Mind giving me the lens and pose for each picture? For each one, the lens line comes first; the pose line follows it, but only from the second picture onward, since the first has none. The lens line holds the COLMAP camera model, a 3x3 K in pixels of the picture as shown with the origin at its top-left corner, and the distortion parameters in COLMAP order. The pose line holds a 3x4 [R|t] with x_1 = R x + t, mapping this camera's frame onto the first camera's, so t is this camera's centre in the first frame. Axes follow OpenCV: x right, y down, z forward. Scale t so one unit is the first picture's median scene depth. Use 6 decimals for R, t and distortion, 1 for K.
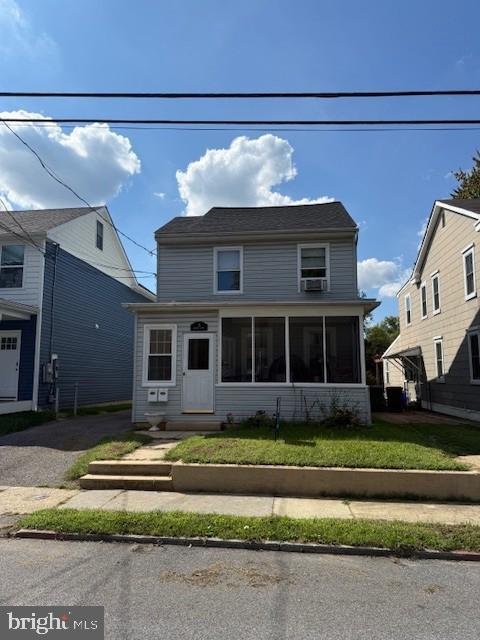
lens RADIAL K [[449.8, 0, 239.5], [0, 449.8, 318.2], [0, 0, 1]] dist [0.054870, -0.059022]
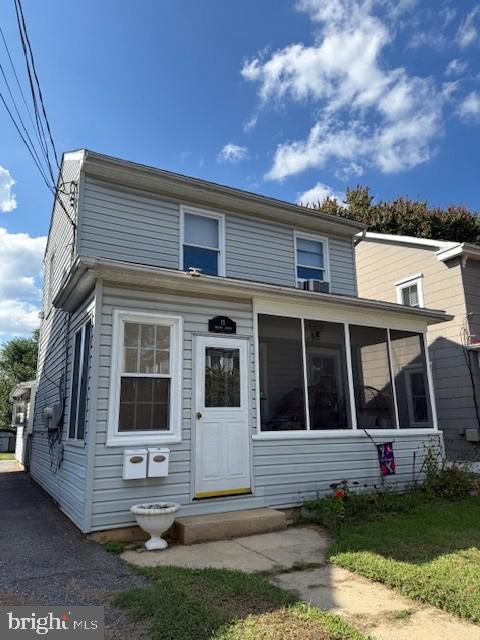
lens RADIAL K [[449.8, 0, 239.3], [0, 449.8, 322.5], [0, 0, 1]] dist [0.054870, -0.059022]
pose [[0.822937, 0.110508, 0.557282, -0.370032], [-0.055617, 0.991859, -0.114554, 0.075318], [-0.565404, 0.063277, 0.822383, 0.553848]]
